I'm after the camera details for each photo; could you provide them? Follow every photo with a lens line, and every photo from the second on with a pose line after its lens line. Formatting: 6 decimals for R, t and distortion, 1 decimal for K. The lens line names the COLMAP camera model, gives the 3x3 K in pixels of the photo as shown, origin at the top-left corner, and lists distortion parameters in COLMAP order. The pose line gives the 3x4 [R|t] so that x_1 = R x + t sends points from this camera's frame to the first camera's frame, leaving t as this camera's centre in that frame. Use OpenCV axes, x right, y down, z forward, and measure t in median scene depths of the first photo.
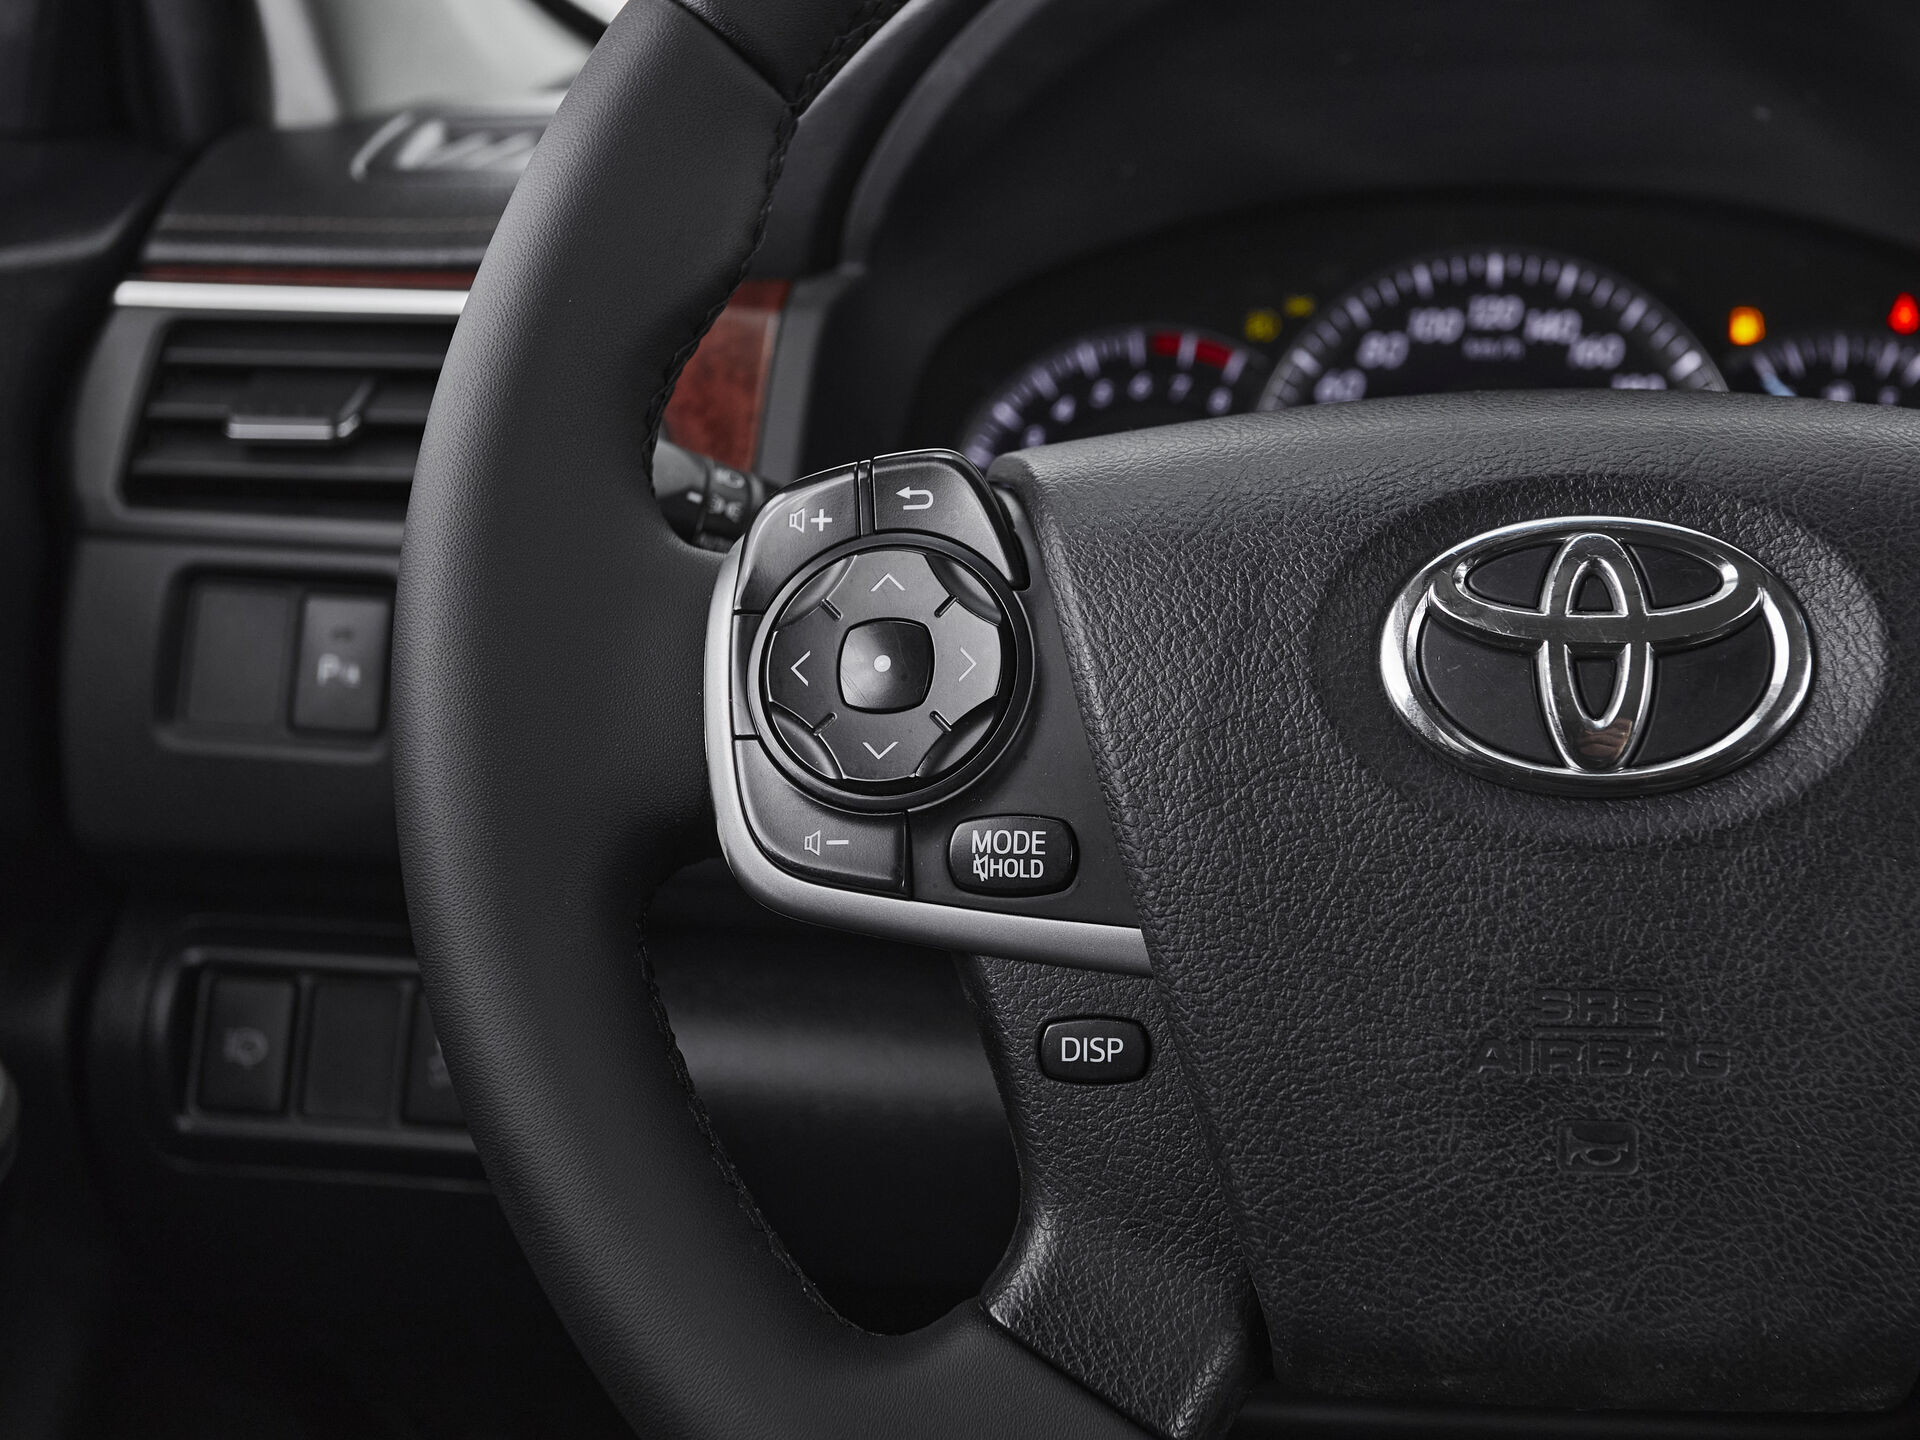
lens RADIAL K [[2592.2, 0, 1102.0], [0, 2592.2, 716.9], [0, 0, 1]] dist [0.036560, 0.000000]
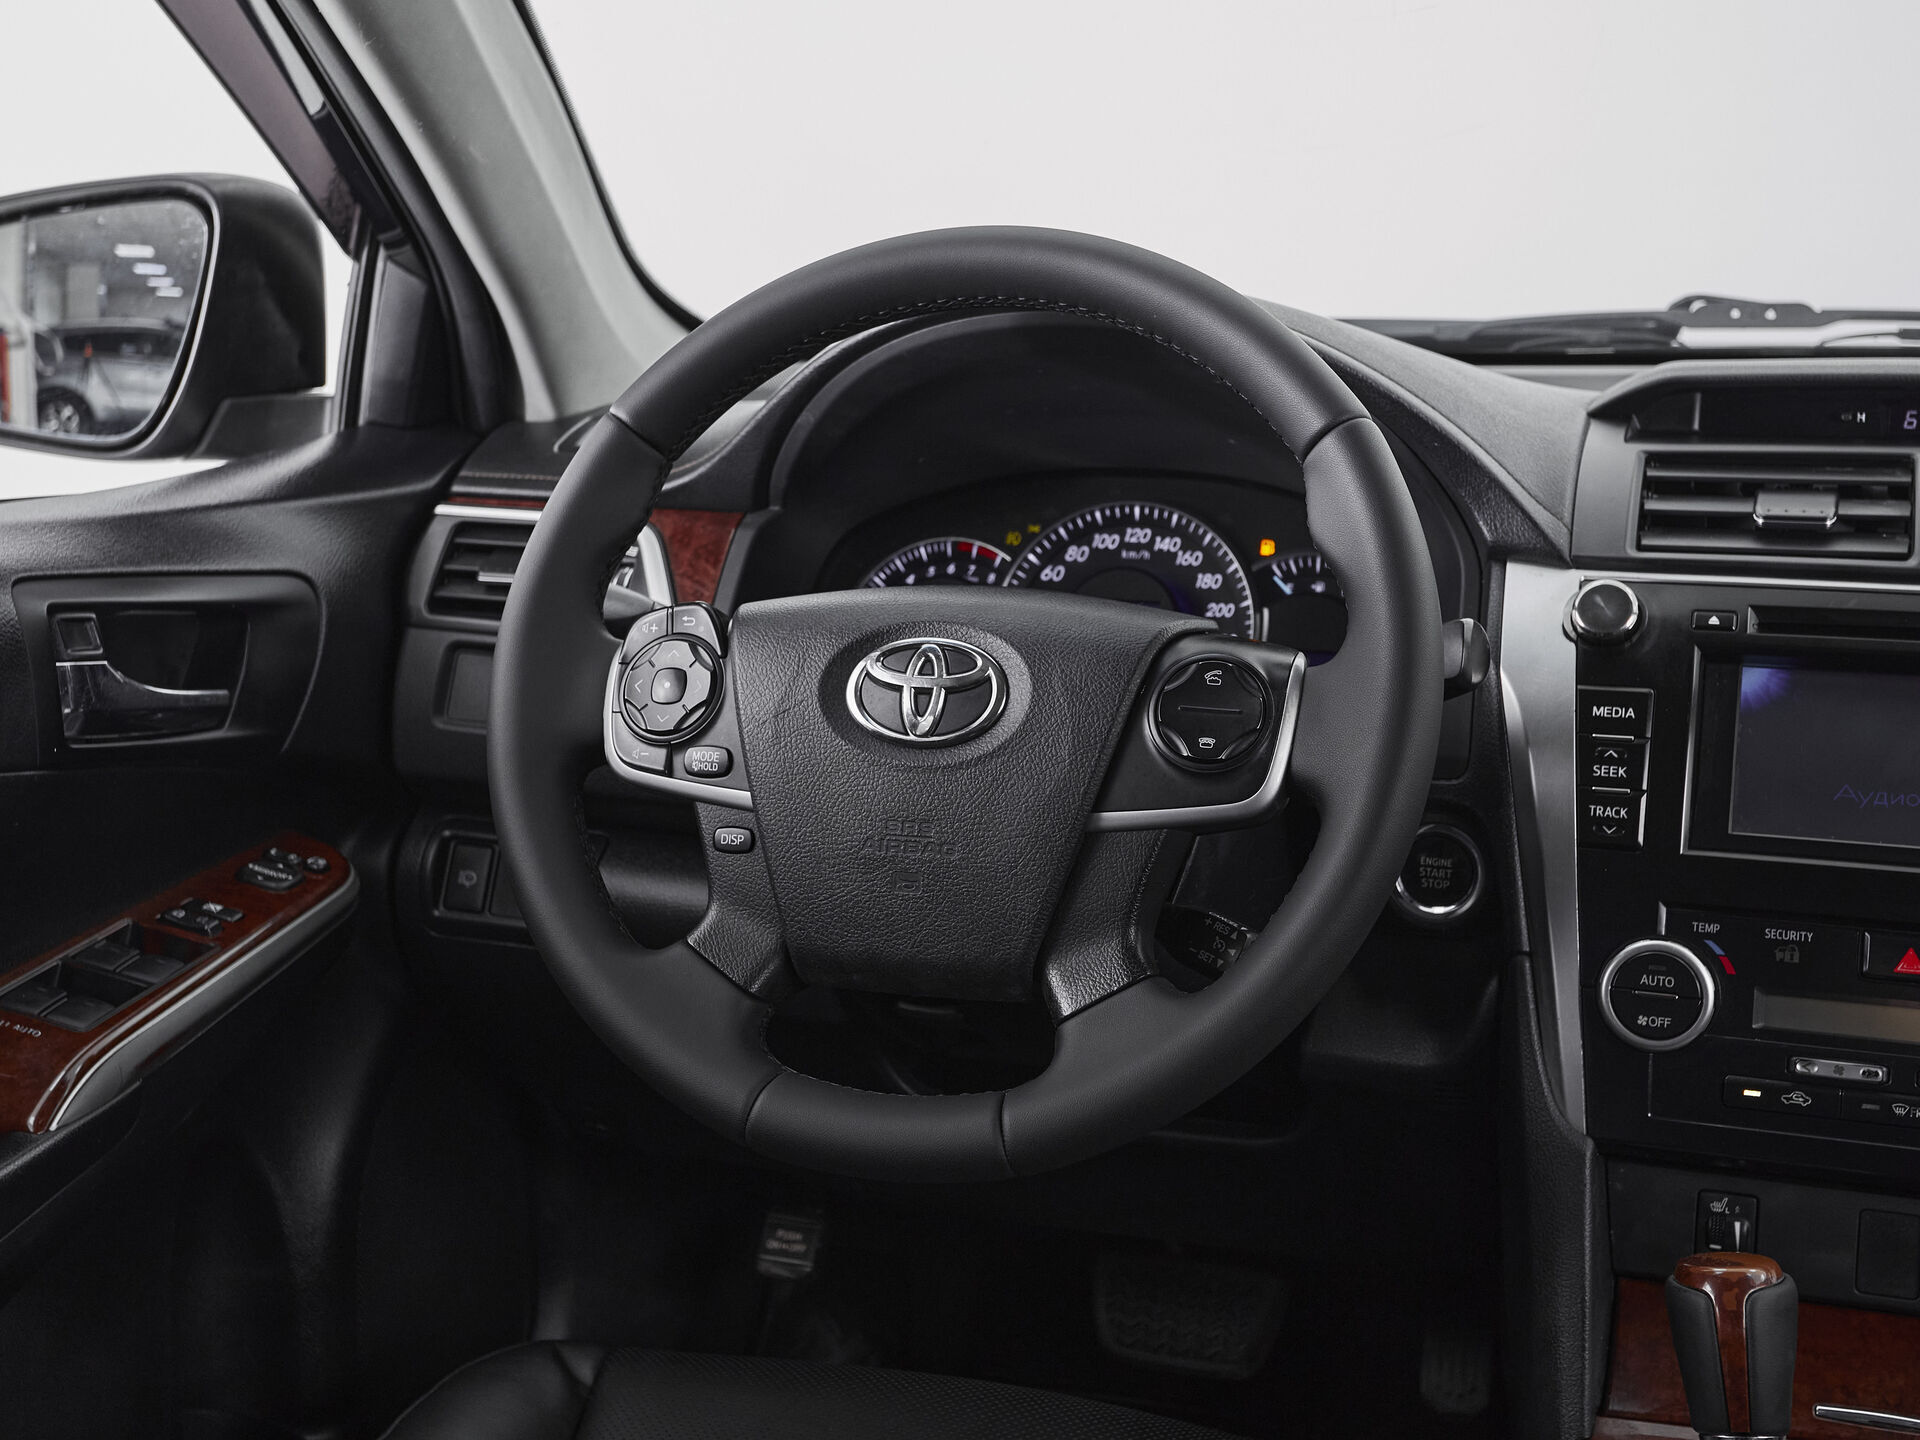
lens RADIAL K [[2592.2, 0, 892.2], [0, 2592.2, 679.6], [0, 0, 1]] dist [0.036560, 0.000000]
pose [[0.971646, 0.043027, -0.232492, 0.712849], [-0.057847, 0.996679, -0.057304, 0.106070], [0.229255, 0.069129, 0.970909, -1.406384]]
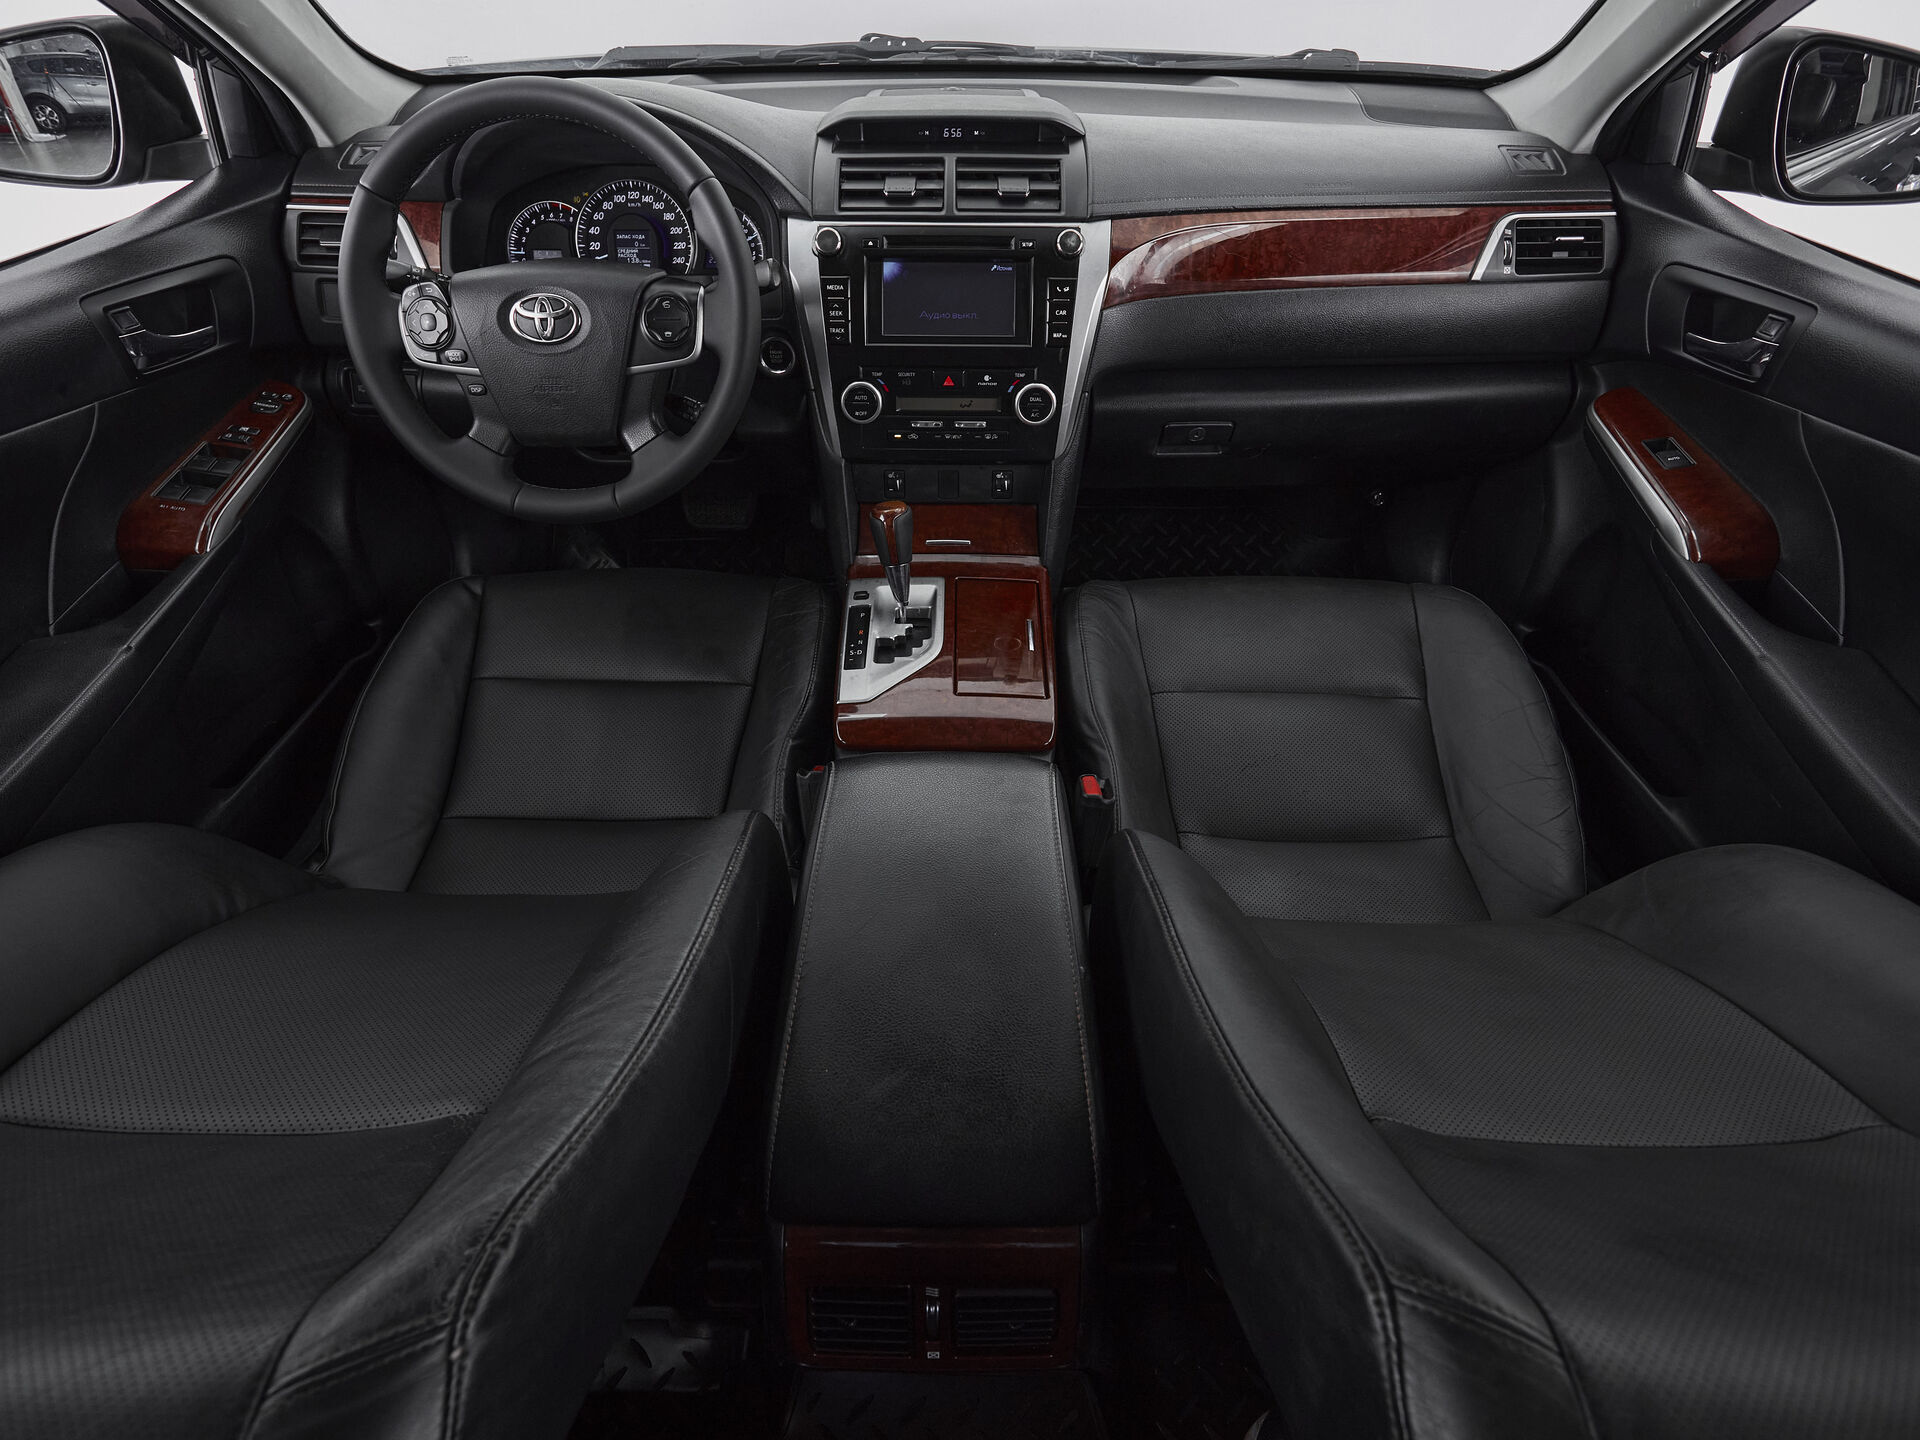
lens RADIAL K [[1068.2, 0, 955.9], [0, 1068.2, 720.0], [0, 0, 1]] dist [0.003524, -0.002895]
pose [[0.996954, -0.049721, 0.060090, 0.896372], [0.018312, 0.898136, 0.439336, -0.246989], [-0.075813, -0.436898, 0.896311, -1.609680]]
